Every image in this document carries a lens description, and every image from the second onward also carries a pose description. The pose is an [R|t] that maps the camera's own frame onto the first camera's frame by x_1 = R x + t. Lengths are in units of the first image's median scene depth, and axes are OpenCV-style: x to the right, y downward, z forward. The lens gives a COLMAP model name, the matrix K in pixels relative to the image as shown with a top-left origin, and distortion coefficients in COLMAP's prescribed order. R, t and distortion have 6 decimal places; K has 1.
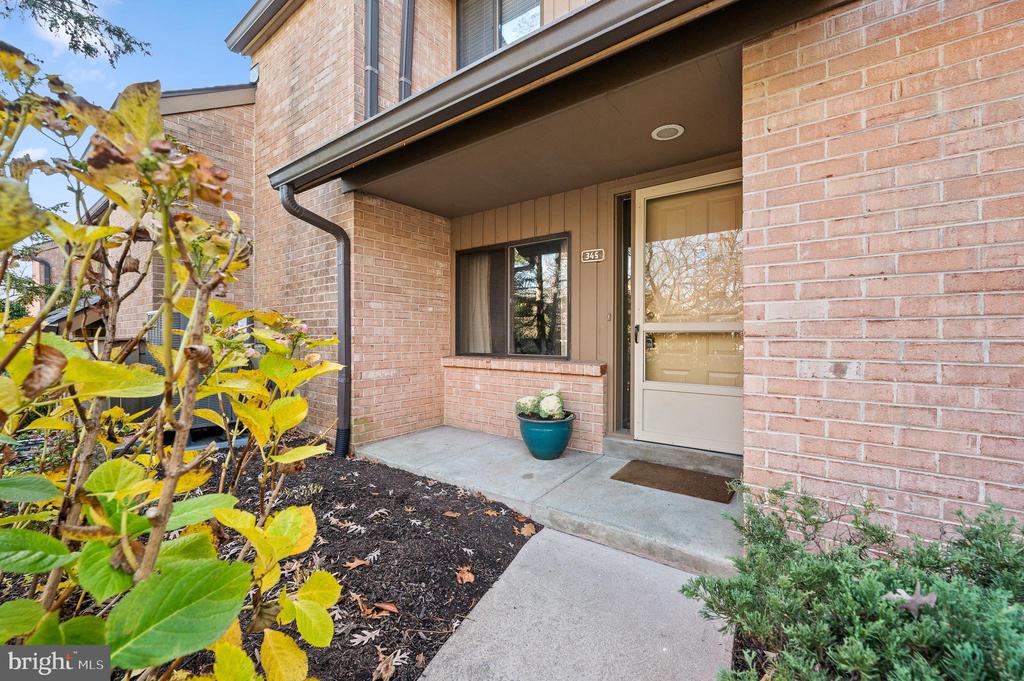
lens RADIAL K [[416.8, 0, 512.9], [0, 416.8, 337.6], [0, 0, 1]] dist [0.000486, 0.000093]
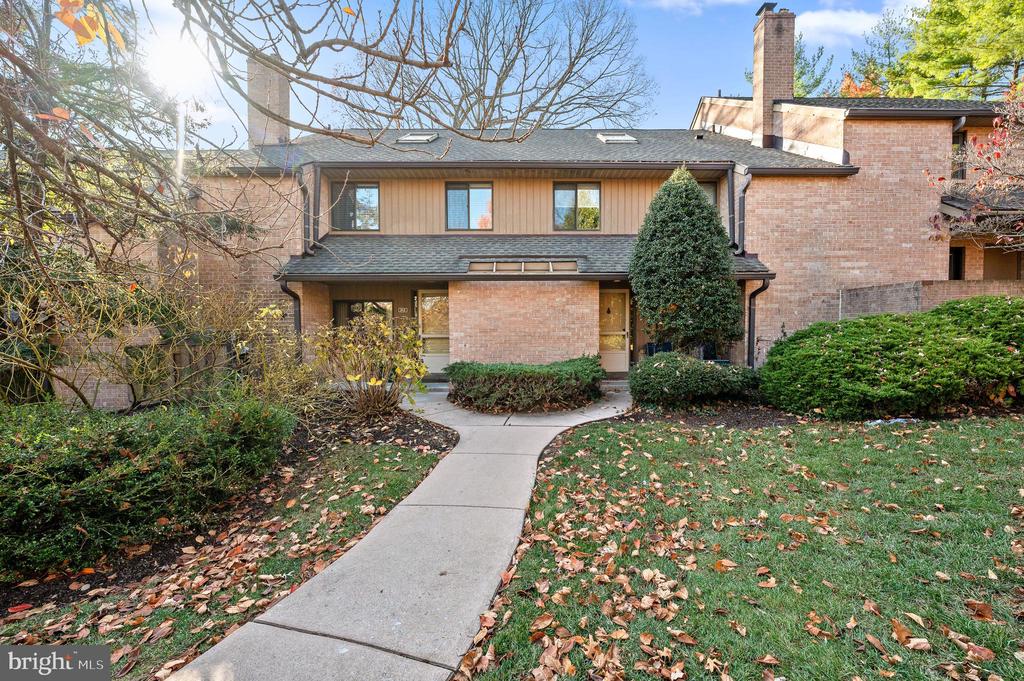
lens RADIAL K [[416.8, 0, 511.8], [0, 416.8, 339.4], [0, 0, 1]] dist [0.000486, 0.000093]
pose [[0.792143, -0.016273, 0.610119, -1.759212], [0.009006, 0.999847, 0.014975, -0.067839], [-0.610270, -0.006367, 0.792168, -3.158381]]
